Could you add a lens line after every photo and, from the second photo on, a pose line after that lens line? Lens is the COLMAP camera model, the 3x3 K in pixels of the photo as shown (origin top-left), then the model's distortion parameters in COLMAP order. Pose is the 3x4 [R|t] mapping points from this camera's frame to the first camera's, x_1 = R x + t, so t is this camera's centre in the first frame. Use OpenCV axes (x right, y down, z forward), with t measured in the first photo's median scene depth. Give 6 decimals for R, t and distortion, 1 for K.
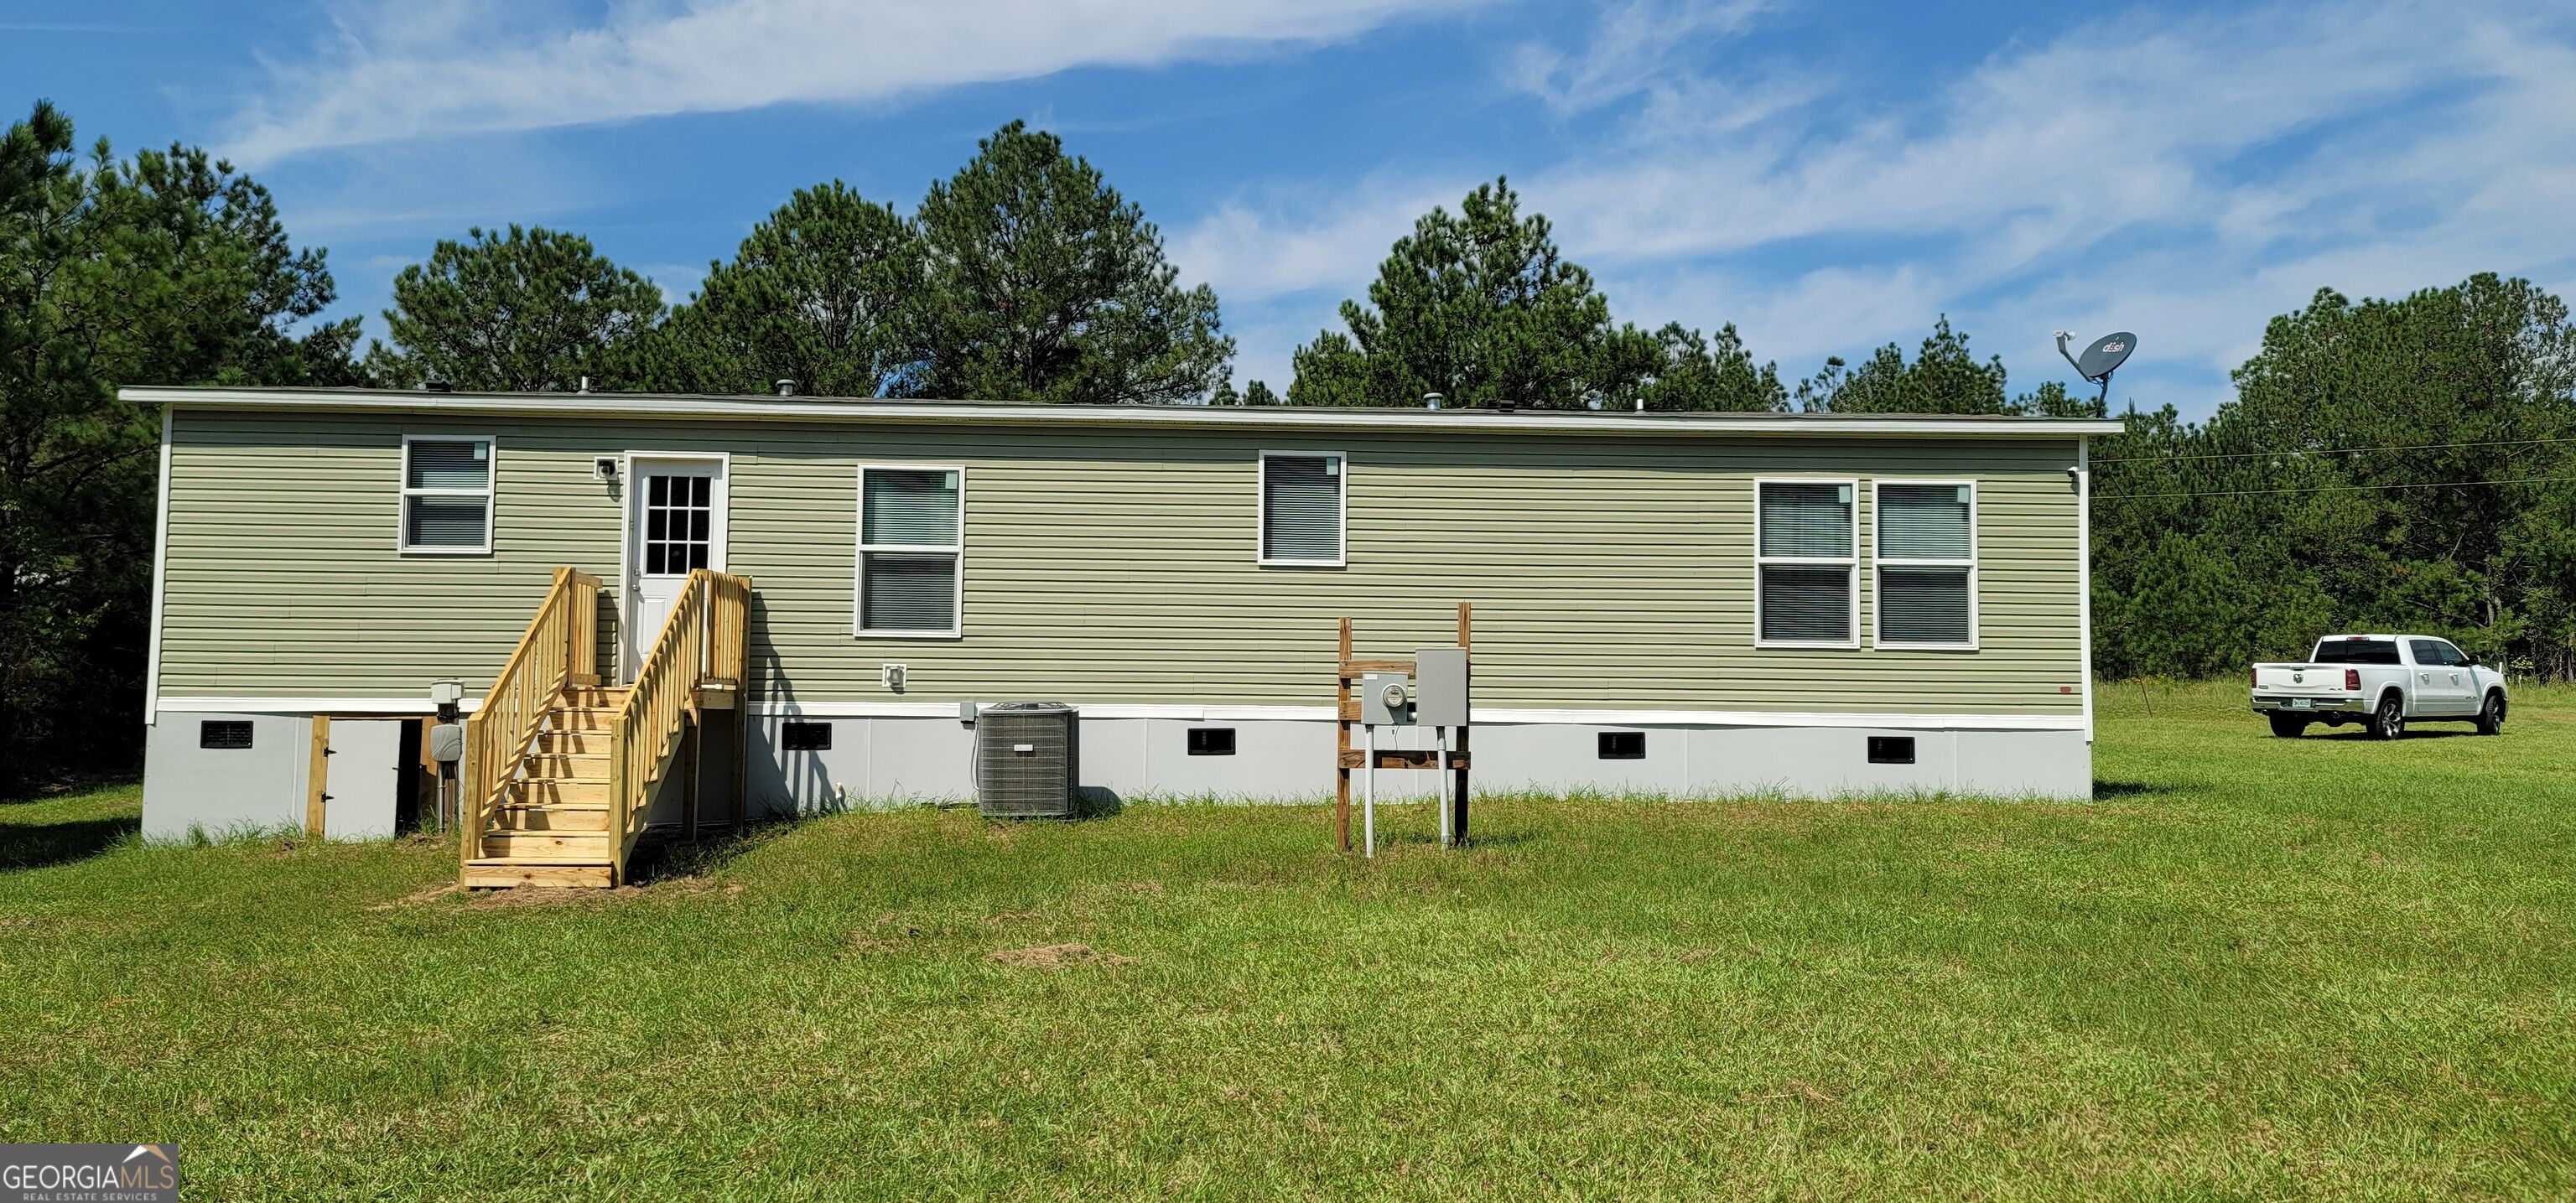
lens RADIAL K [[1911.4, 0, 1288.0], [0, 1911.4, 601.5], [0, 0, 1]] dist [0.048856, 0.001423]
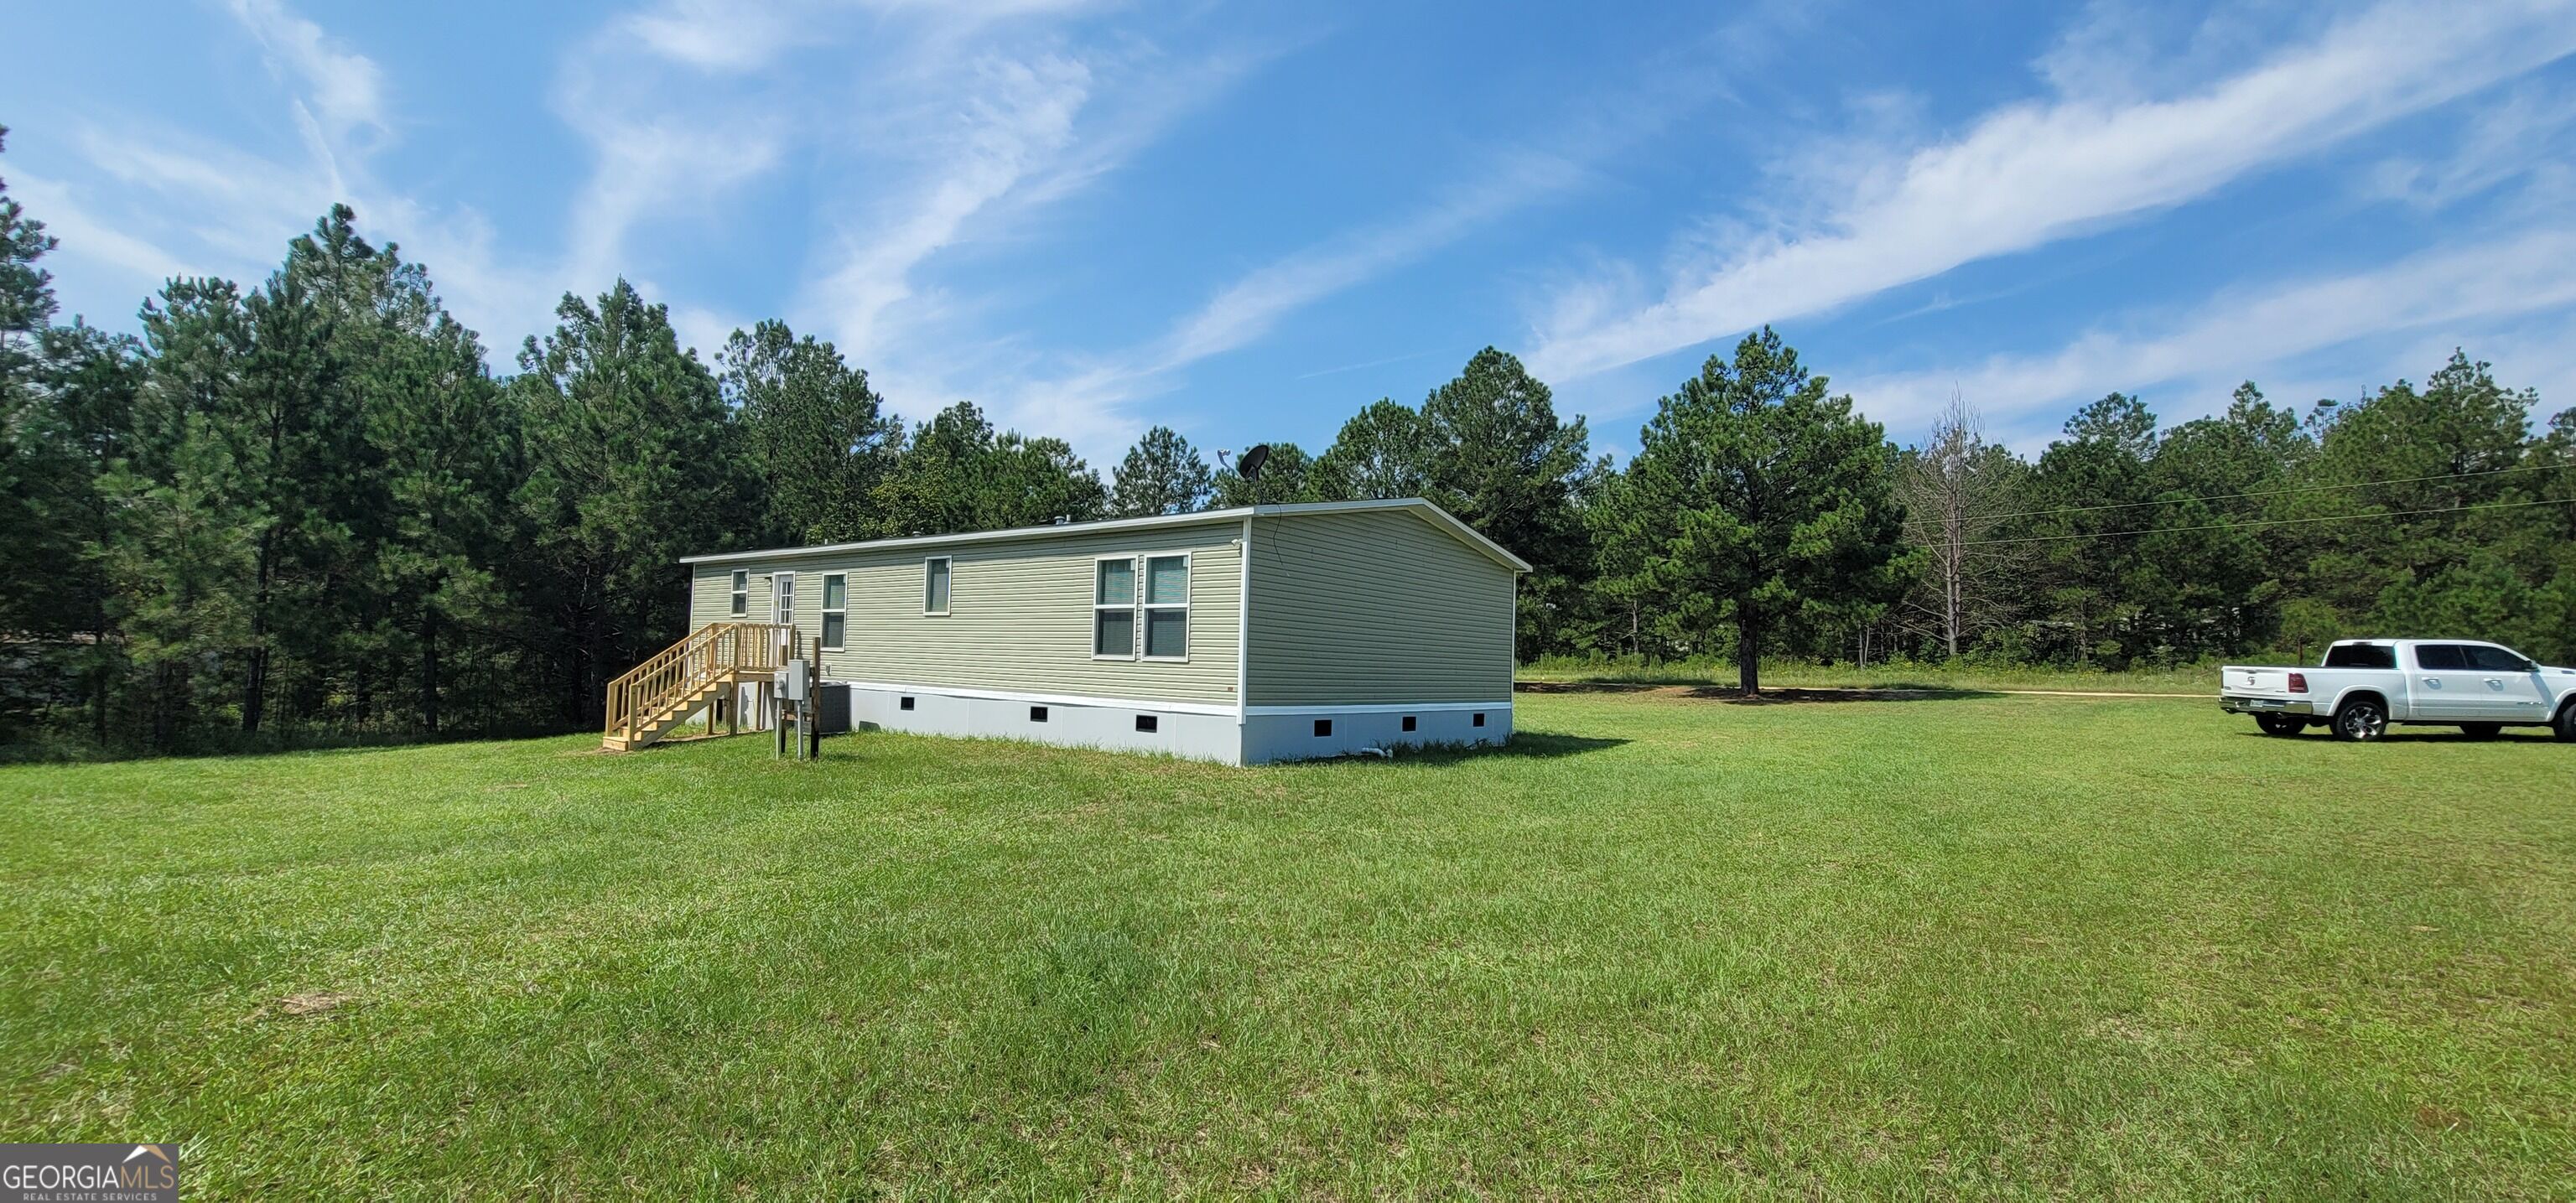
lens RADIAL K [[1047.3, 0, 1291.6], [0, 1047.3, 620.3], [0, 0, 1]] dist [-0.006174, -0.000458]
pose [[0.760698, -0.013546, -0.648964, 0.487829], [0.017659, 0.999844, -0.000171, -0.003236], [0.648865, -0.011330, 0.760819, 0.210011]]
